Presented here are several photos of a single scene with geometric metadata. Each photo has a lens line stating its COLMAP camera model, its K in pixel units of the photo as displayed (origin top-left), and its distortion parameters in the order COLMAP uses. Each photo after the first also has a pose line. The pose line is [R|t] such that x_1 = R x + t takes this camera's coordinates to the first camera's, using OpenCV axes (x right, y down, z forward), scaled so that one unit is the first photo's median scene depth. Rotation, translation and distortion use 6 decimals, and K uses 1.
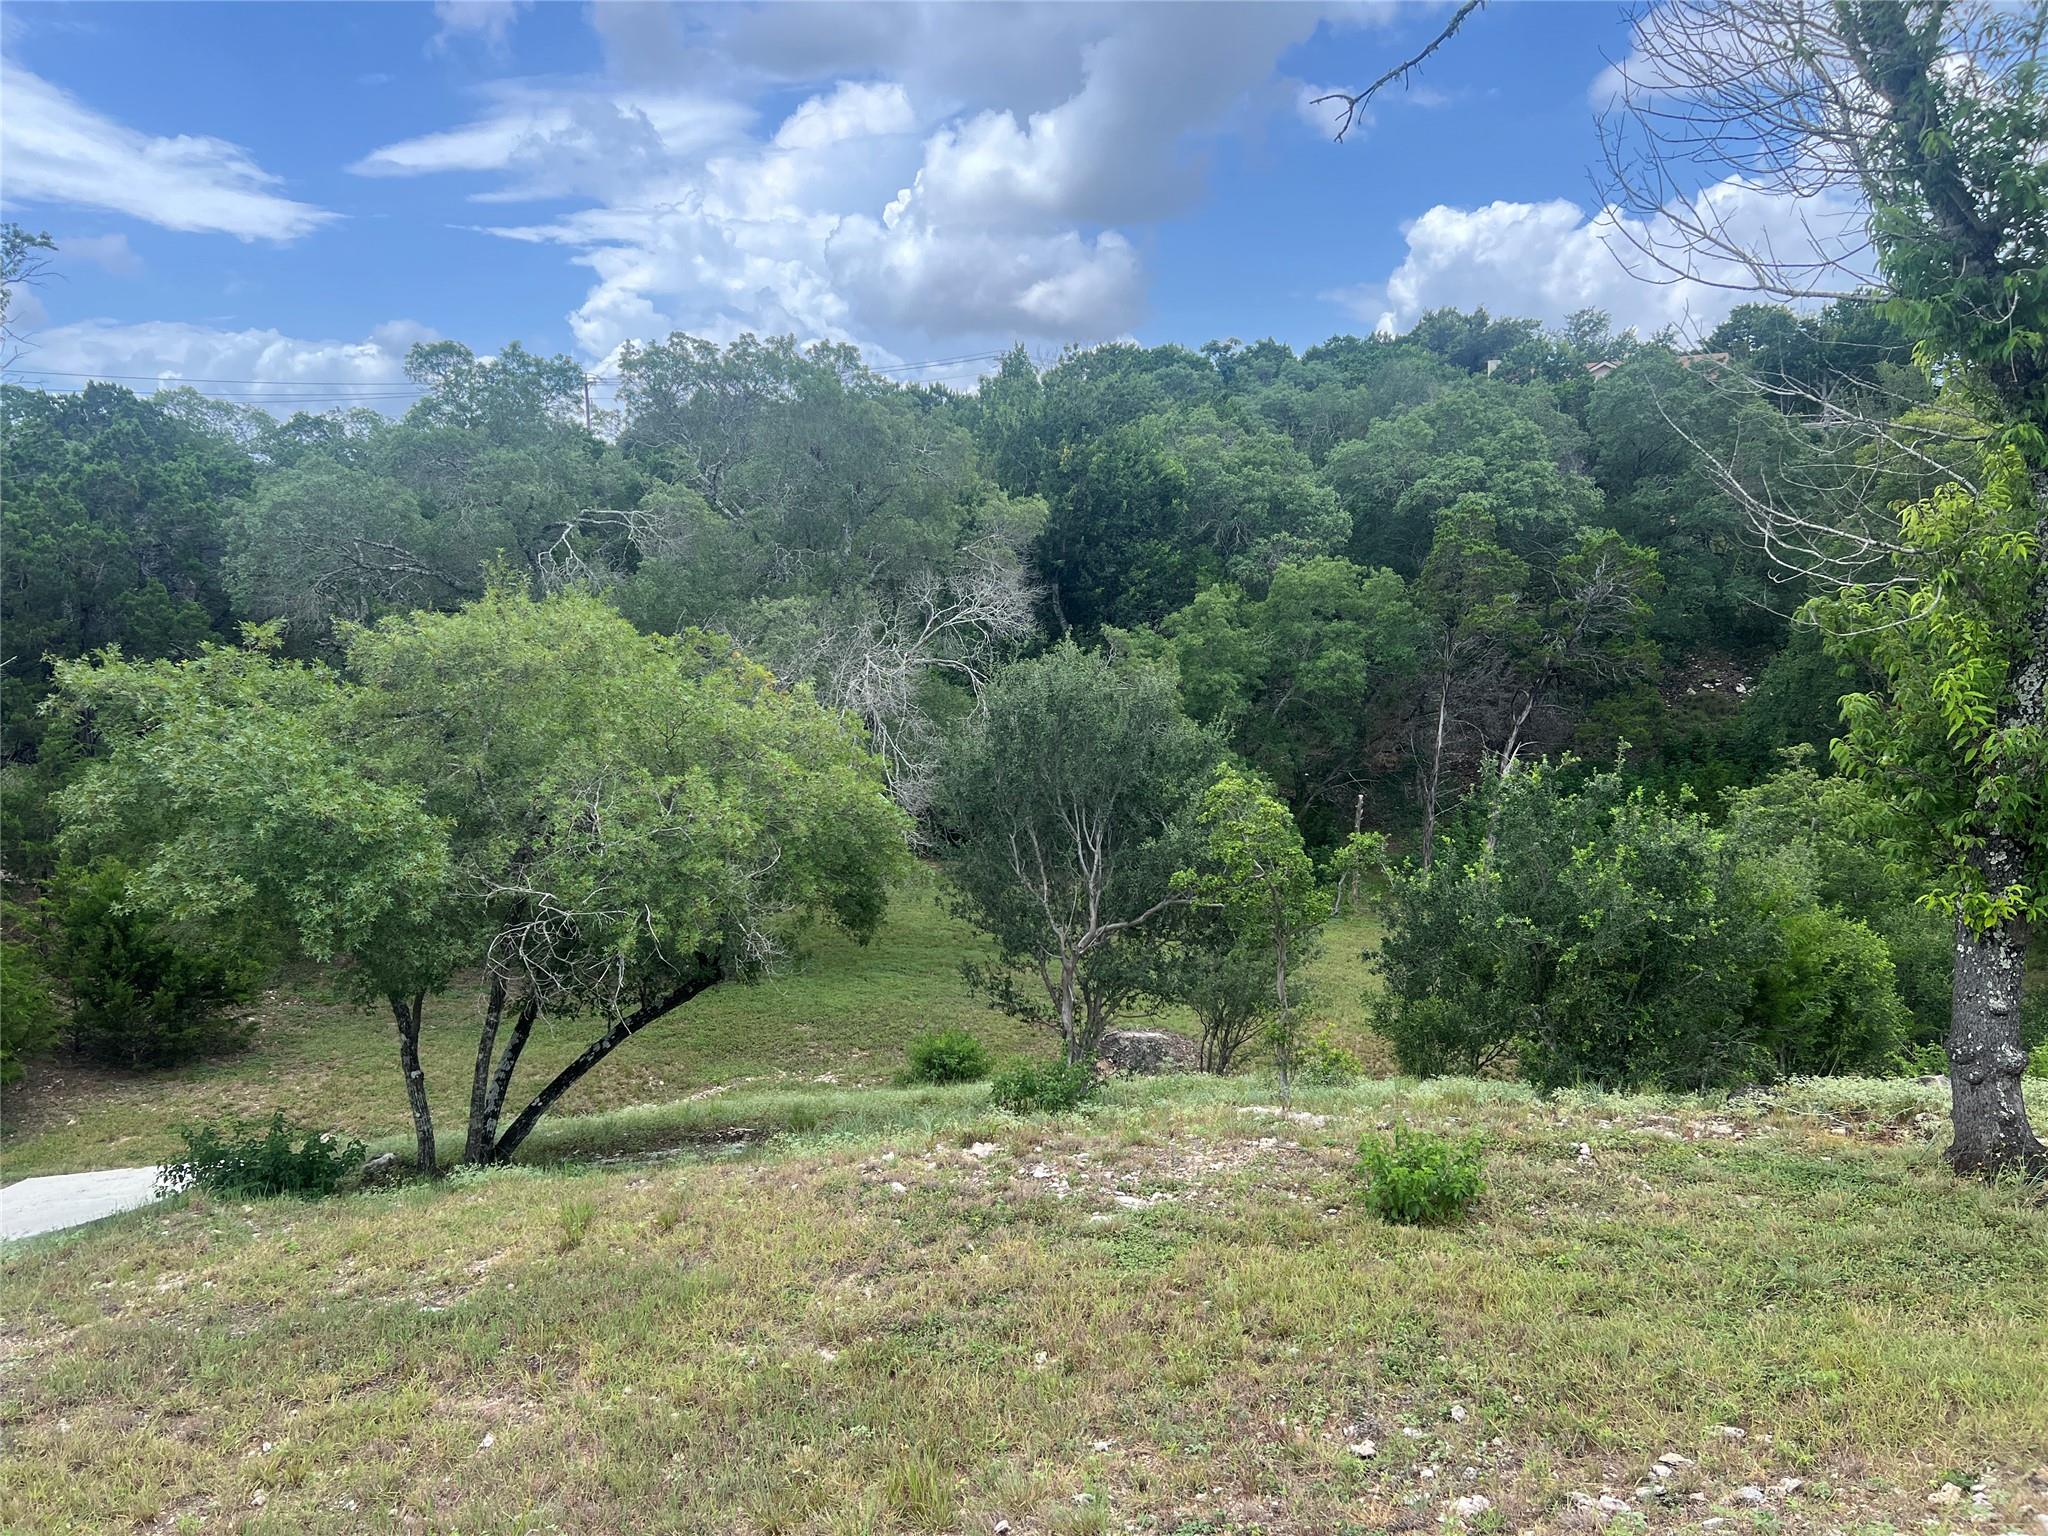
lens RADIAL K [[1519.6, 0, 1004.5], [0, 1519.6, 791.8], [0, 0, 1]] dist [0.056081, -0.061714]
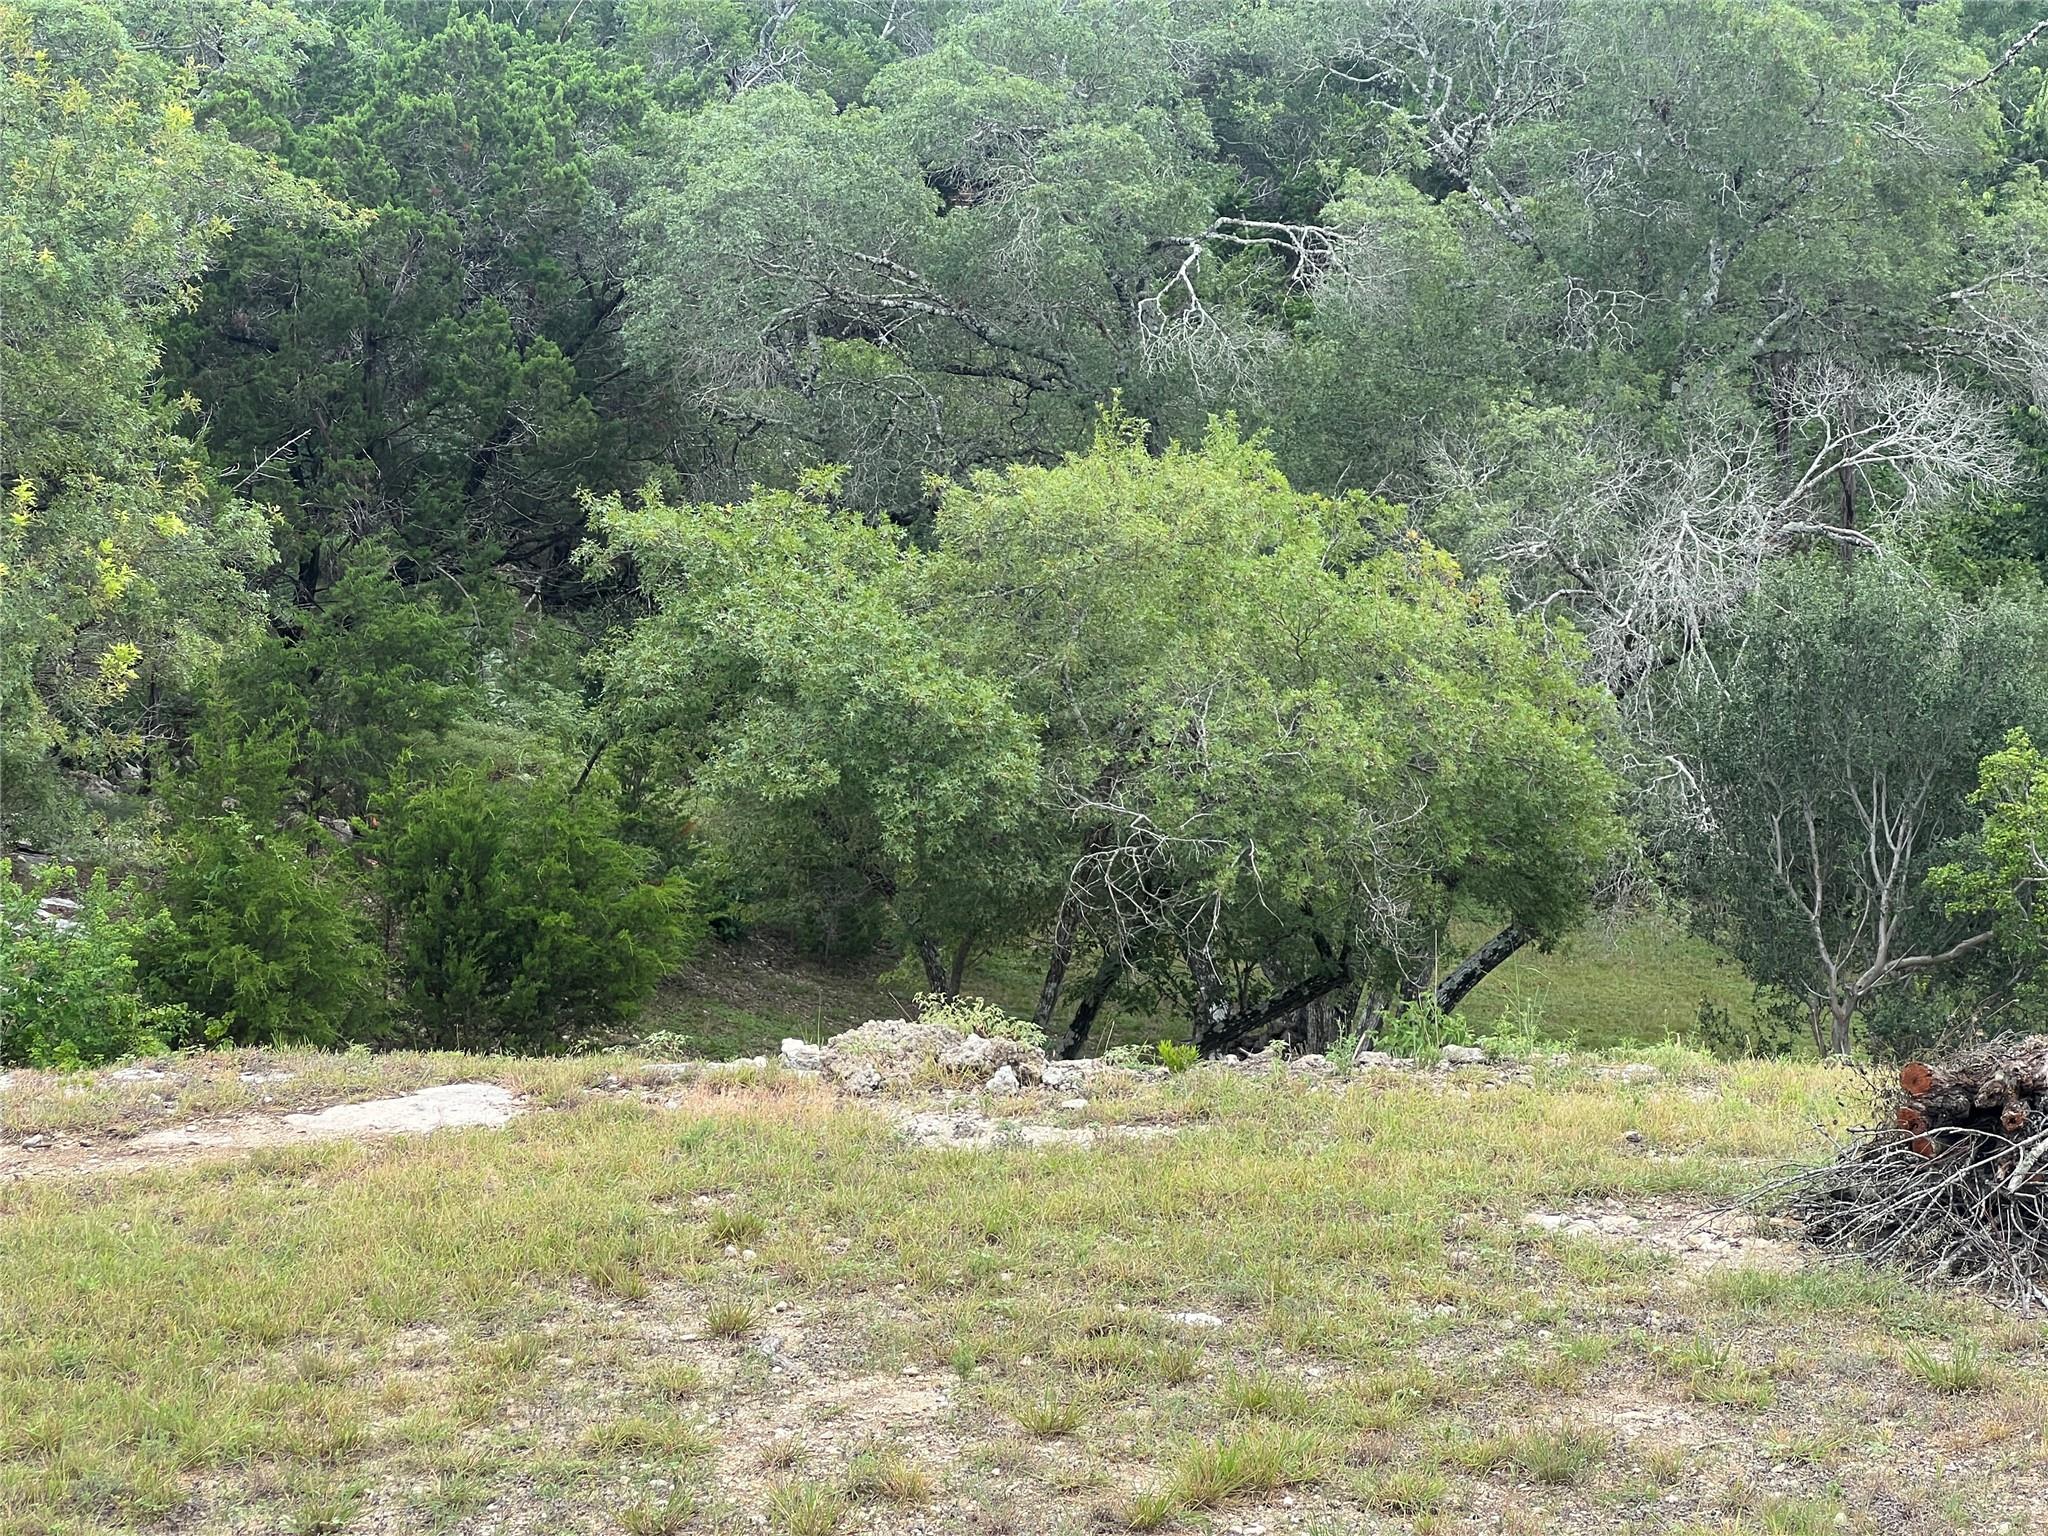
lens RADIAL K [[4508.6, 0, 1013.1], [0, 4508.6, 862.3], [0, 0, 1]] dist [0.162461, 0.000000]
pose [[0.952022, 0.085904, -0.293724, 0.270490], [-0.082593, 0.996302, 0.023682, 0.028155], [0.294672, 0.001713, 0.955597, -1.029896]]
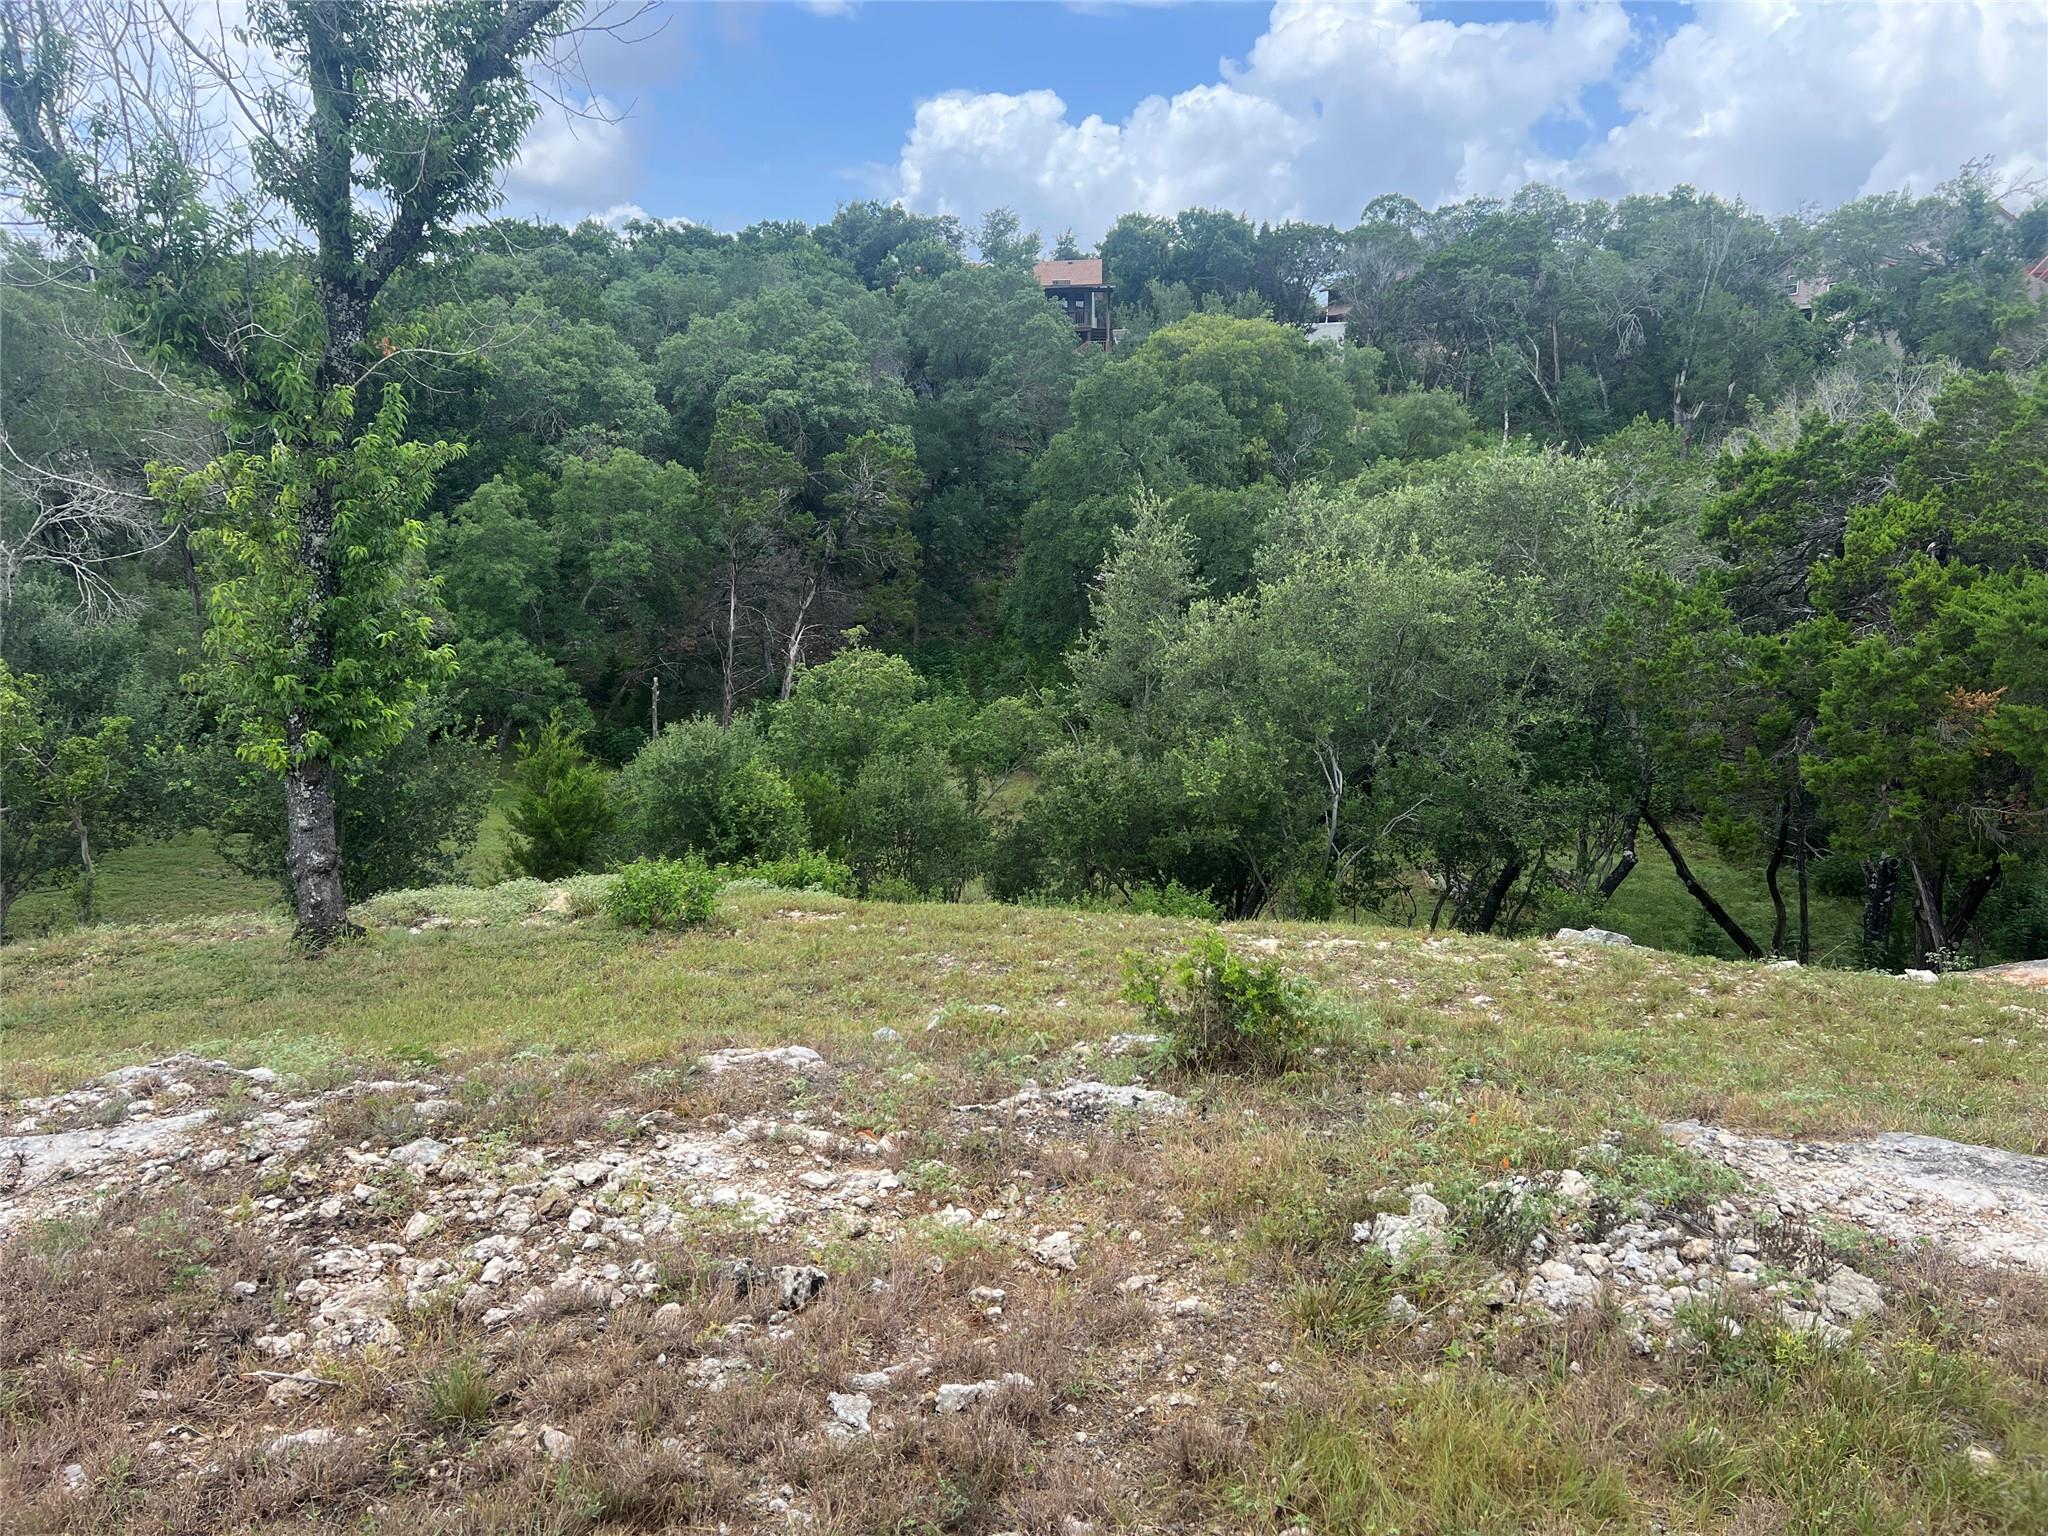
lens RADIAL K [[1519.6, 0, 998.6], [0, 1519.6, 772.2], [0, 0, 1]] dist [0.056081, -0.061714]
pose [[0.956834, -0.050962, 0.286132, 0.422012], [0.032561, 0.997105, 0.068708, 0.008027], [-0.288806, -0.056426, 0.955723, -0.252710]]
